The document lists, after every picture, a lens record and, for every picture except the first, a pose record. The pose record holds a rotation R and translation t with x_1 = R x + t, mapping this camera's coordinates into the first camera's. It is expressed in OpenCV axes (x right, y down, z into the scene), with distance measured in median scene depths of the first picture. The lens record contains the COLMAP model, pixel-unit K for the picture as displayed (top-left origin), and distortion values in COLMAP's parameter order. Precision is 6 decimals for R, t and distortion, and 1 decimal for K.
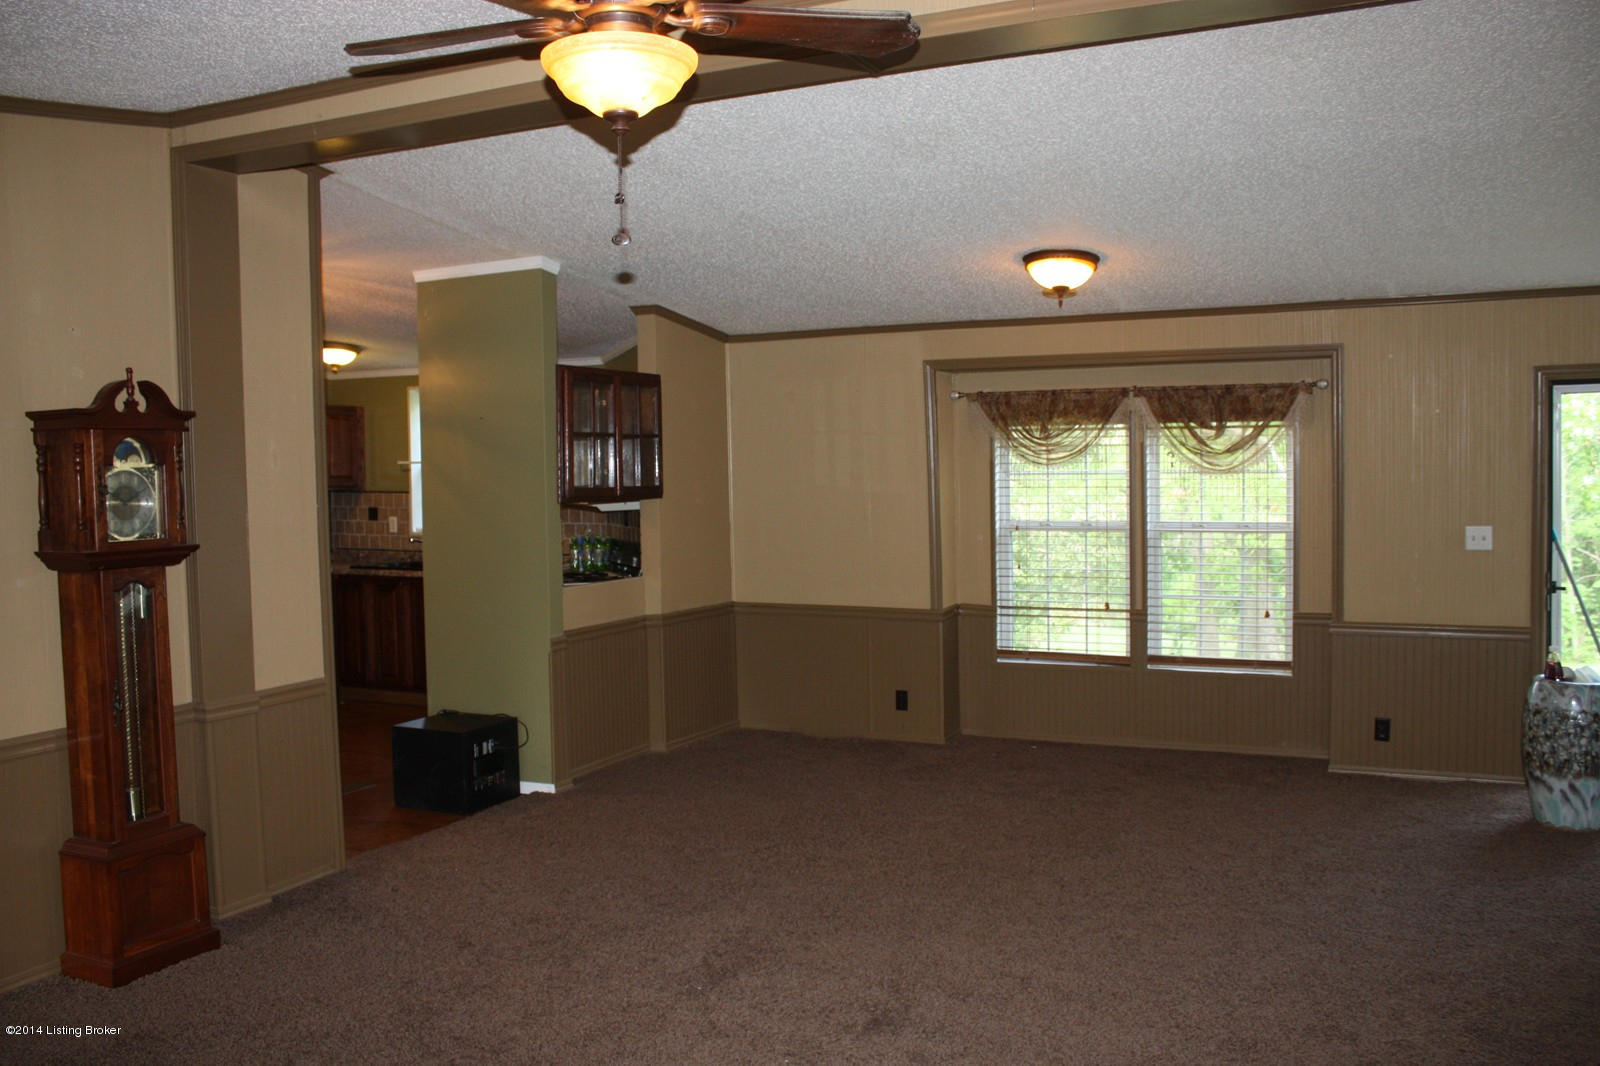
lens RADIAL K [[1422.2, 0, 792.4], [0, 1422.2, 533.6], [0, 0, 1]] dist [-0.012161, -0.000077]
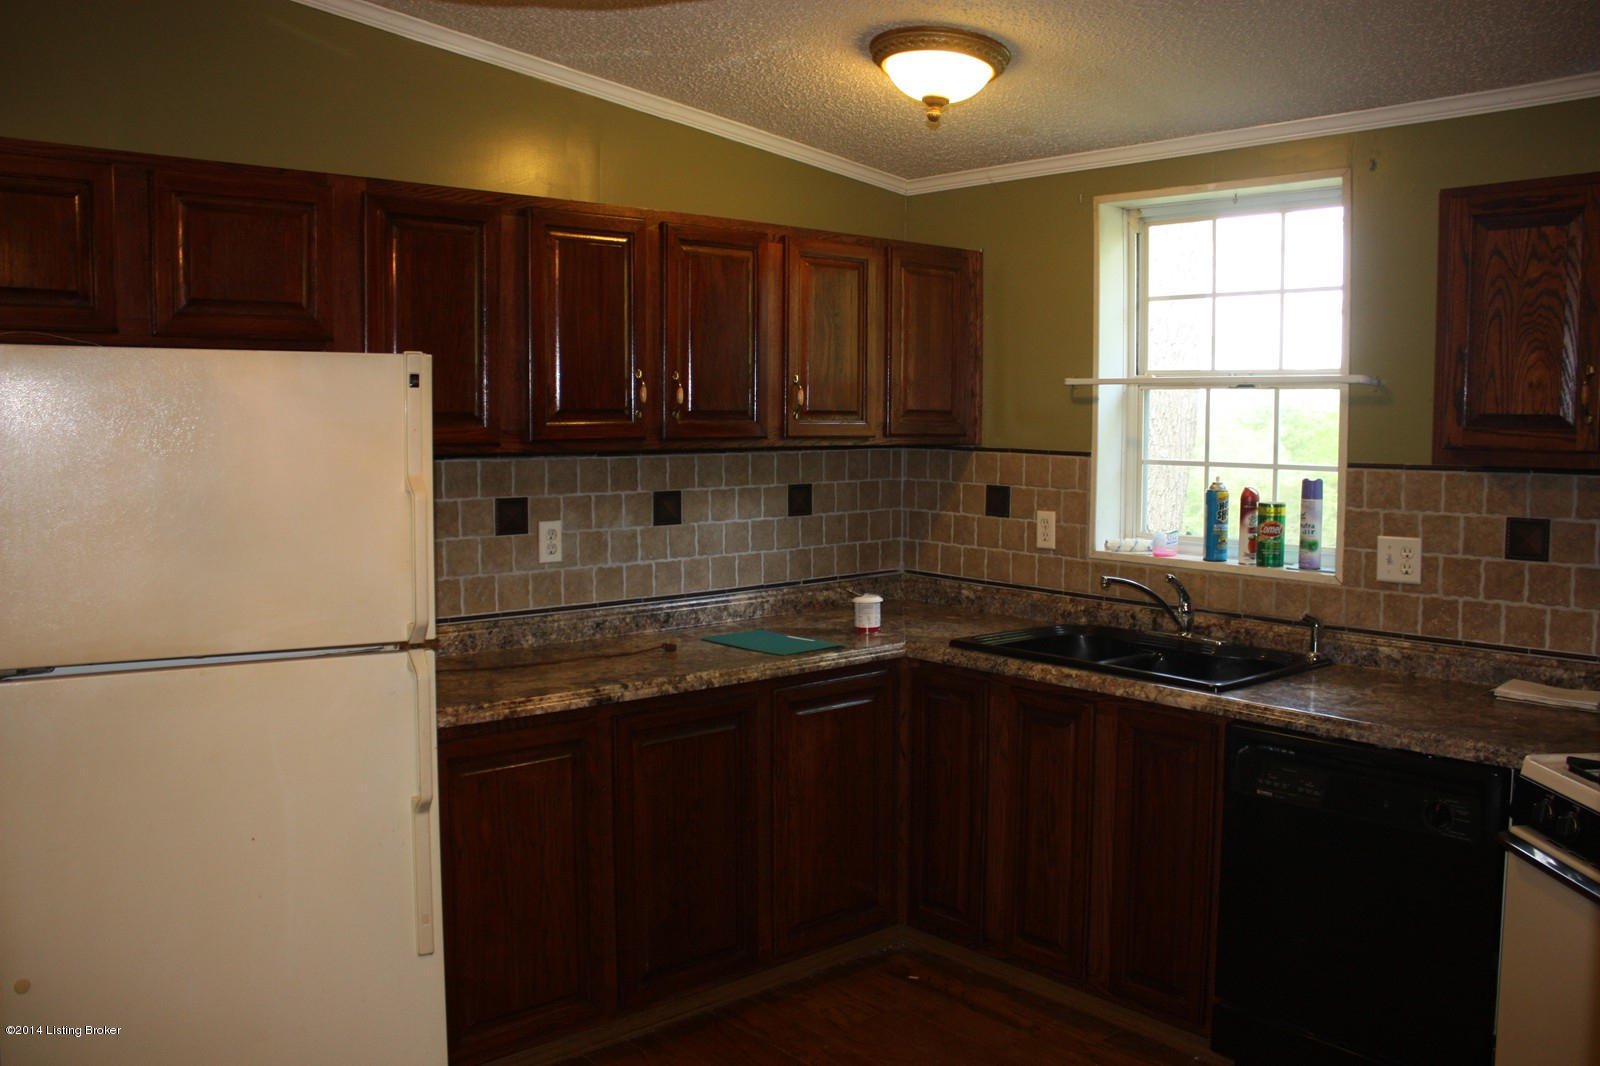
lens RADIAL K [[1422.2, 0, 799.2], [0, 1422.2, 529.1], [0, 0, 1]] dist [-0.012161, -0.000077]
pose [[0.934128, 0.042543, -0.354395, -0.199472], [-0.029554, 0.998681, 0.041986, -0.021813], [0.355714, -0.028746, 0.934153, 0.579944]]
